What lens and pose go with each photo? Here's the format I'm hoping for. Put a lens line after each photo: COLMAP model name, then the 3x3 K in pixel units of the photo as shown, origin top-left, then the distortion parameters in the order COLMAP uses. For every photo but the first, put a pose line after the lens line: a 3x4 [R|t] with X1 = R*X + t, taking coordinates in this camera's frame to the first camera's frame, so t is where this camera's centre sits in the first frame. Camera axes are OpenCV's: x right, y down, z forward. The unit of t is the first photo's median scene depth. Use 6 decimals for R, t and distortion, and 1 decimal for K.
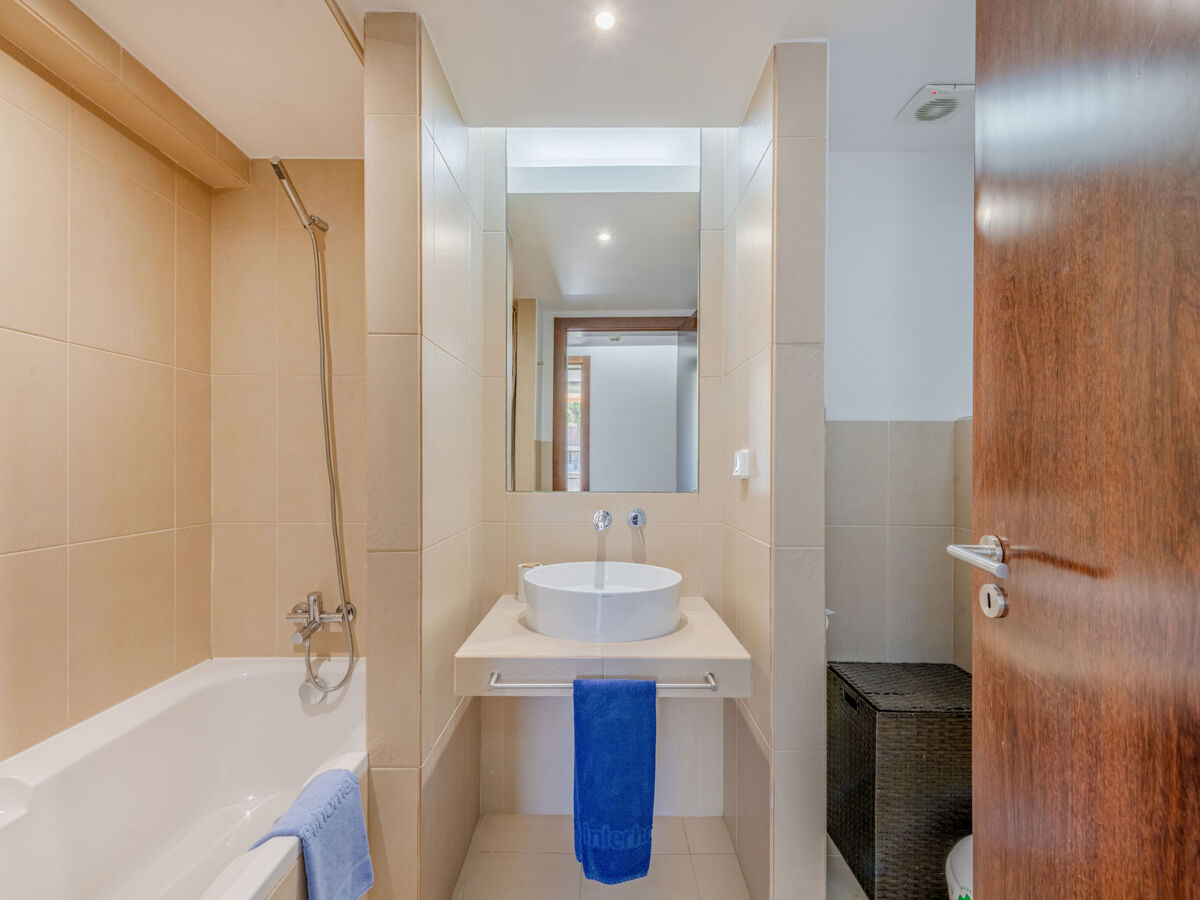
lens RADIAL K [[545.8, 0, 607.5], [0, 545.8, 451.6], [0, 0, 1]] dist [0.014001, -0.000316]
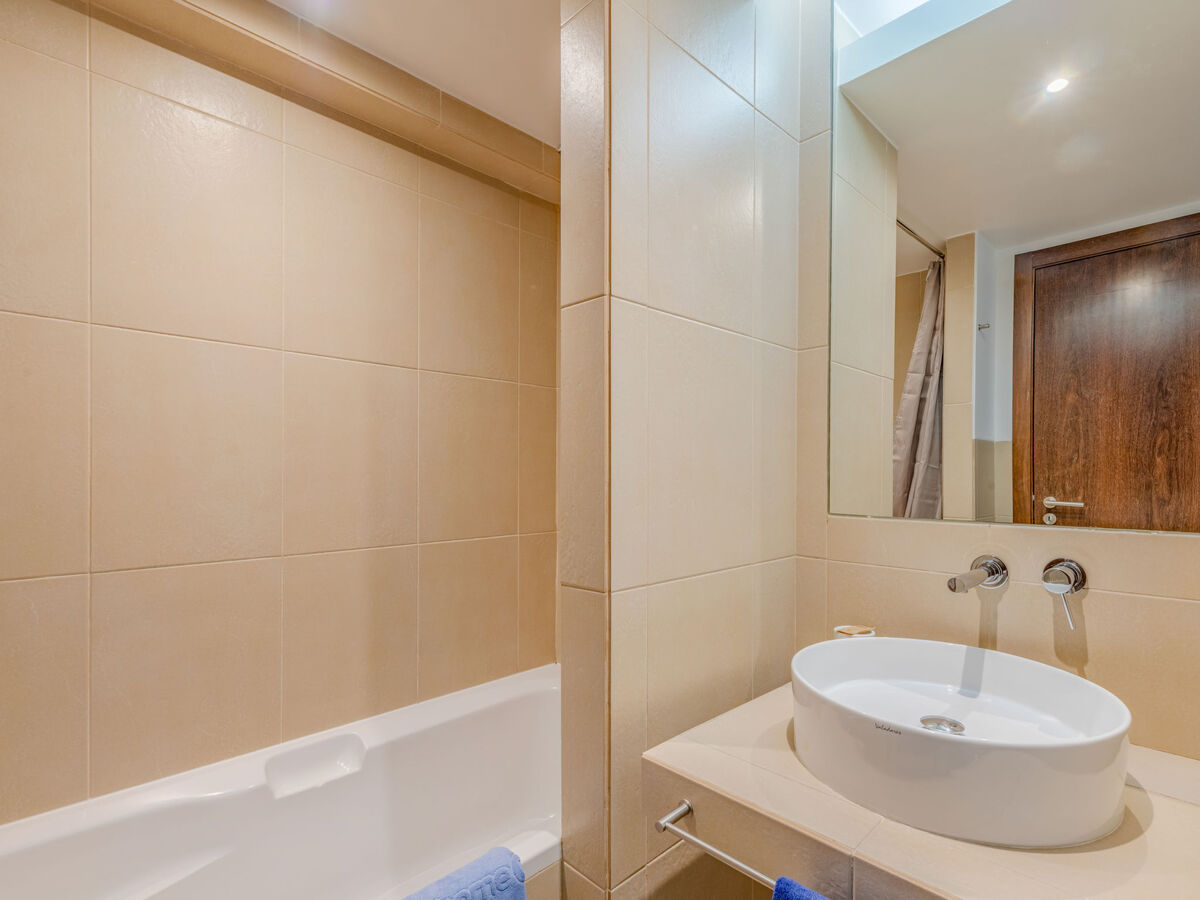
lens RADIAL K [[606.1, 0, 602.3], [0, 606.1, 468.5], [0, 0, 1]] dist [0.009591, -0.000035]
pose [[0.720057, -0.007258, -0.693877, 0.186134], [0.016581, 0.999840, 0.006748, 0.009408], [0.693716, -0.016364, 0.720062, 0.369324]]
